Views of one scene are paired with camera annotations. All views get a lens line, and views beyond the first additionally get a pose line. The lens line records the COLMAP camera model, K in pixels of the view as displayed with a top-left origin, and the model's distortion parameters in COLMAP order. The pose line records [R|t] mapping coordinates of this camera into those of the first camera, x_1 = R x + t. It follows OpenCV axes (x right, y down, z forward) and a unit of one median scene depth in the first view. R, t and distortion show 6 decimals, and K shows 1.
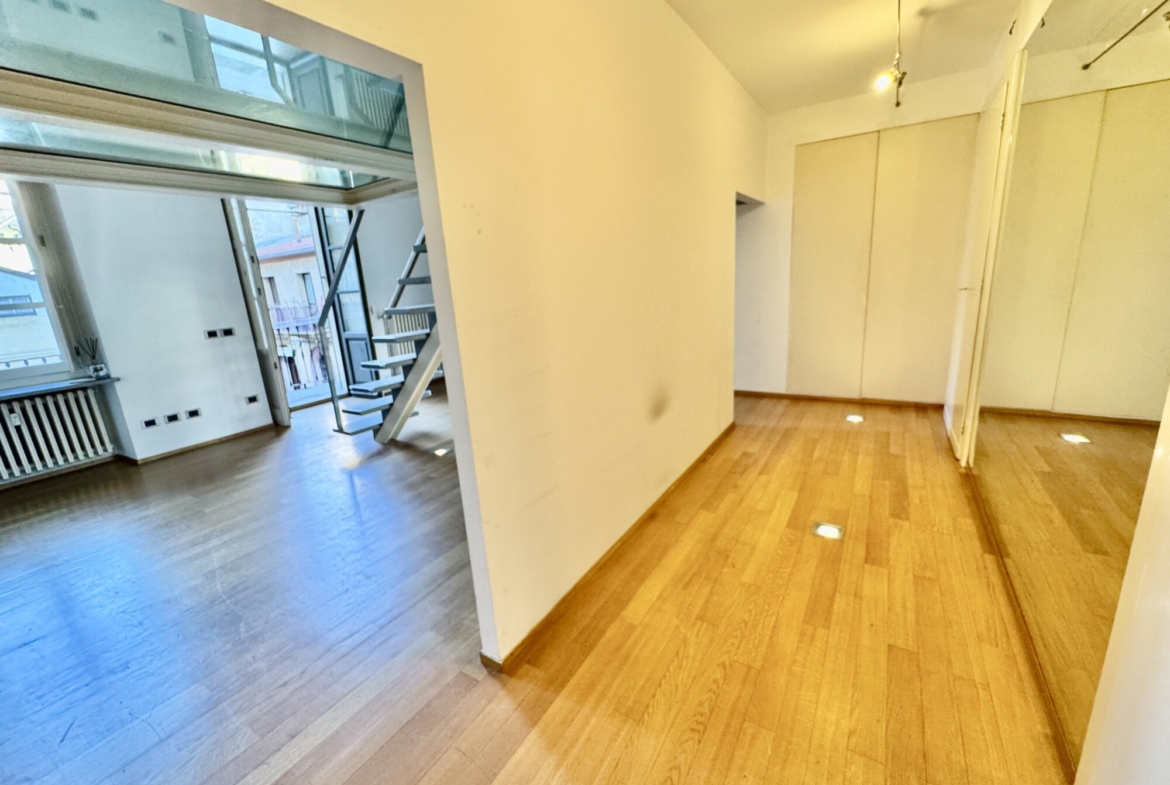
lens RADIAL K [[467.4, 0, 583.9], [0, 467.4, 391.8], [0, 0, 1]] dist [-0.006692, -0.000758]
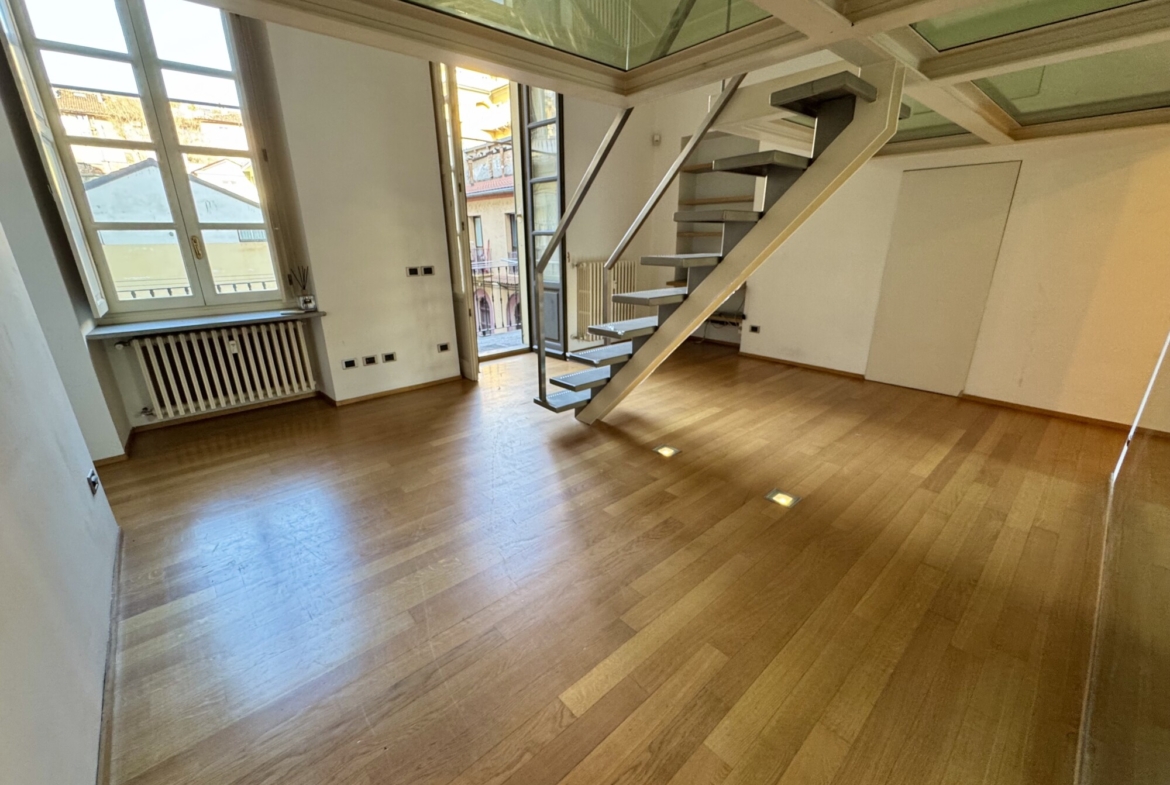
lens RADIAL K [[467.4, 0, 587.7], [0, 467.4, 391.8], [0, 0, 1]] dist [-0.006692, -0.000758]
pose [[0.957612, 0.139435, -0.252066, -0.235799], [-0.117148, 0.987920, 0.101437, -0.027847], [0.263165, -0.067608, 0.962379, 0.224066]]
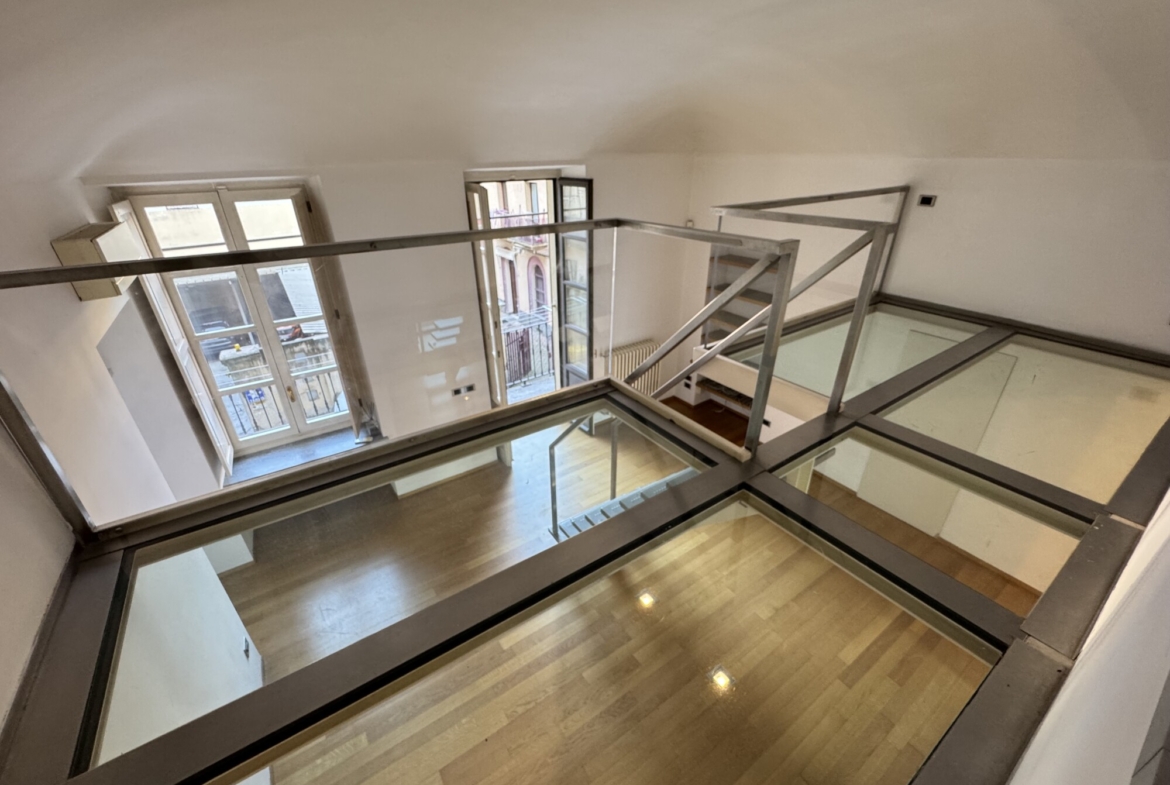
lens RADIAL K [[467.4, 0, 587.0], [0, 467.4, 395.0], [0, 0, 1]] dist [-0.006692, -0.000758]
pose [[0.912626, 0.228990, -0.338640, -0.178795], [-0.142724, 0.954740, 0.260963, -0.474287], [0.383072, -0.189830, 0.904003, 0.159489]]
